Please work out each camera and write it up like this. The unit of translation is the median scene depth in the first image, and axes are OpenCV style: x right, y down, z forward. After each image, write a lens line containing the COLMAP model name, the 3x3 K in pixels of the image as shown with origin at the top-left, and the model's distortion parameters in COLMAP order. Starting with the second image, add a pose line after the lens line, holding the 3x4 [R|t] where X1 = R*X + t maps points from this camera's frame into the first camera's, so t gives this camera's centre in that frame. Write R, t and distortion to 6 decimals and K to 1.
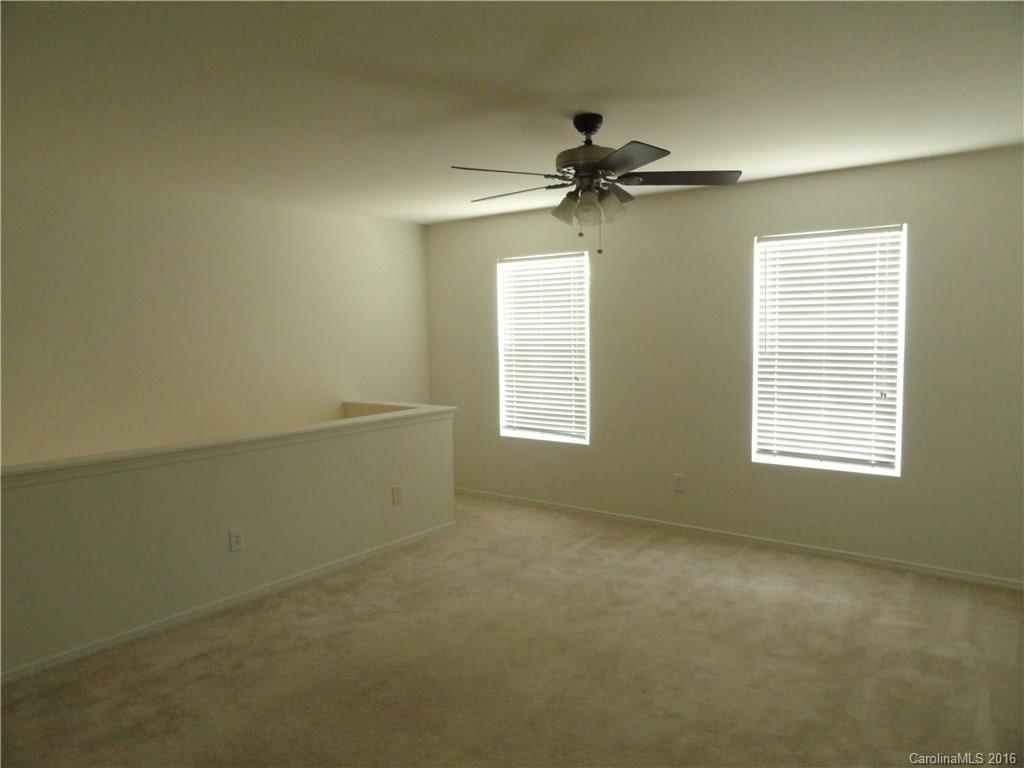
lens RADIAL K [[719.1, 0, 512.0], [0, 719.1, 384.0], [0, 0, 1]] dist [-0.002570, 0.005732]
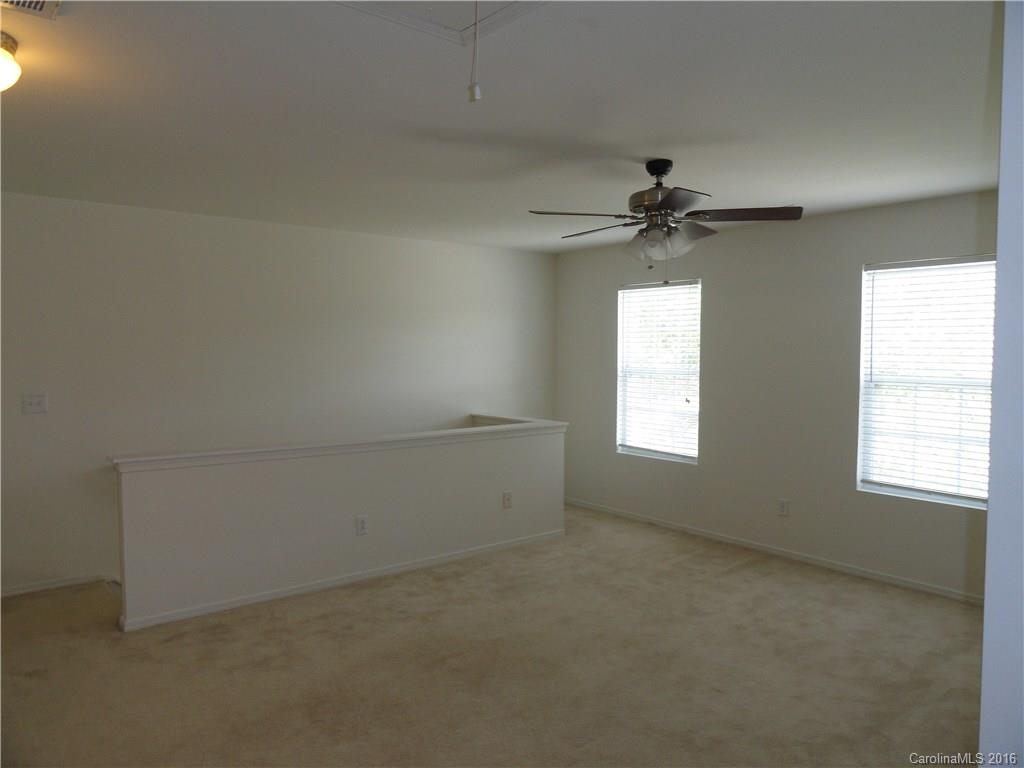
lens RADIAL K [[719.1, 0, 512.0], [0, 719.1, 384.0], [0, 0, 1]] dist [-0.002570, 0.005732]
pose [[0.971696, 0.031642, -0.234105, 0.122969], [-0.038461, 0.998957, -0.024616, 0.005185], [0.233082, 0.032923, 0.971900, -0.093235]]
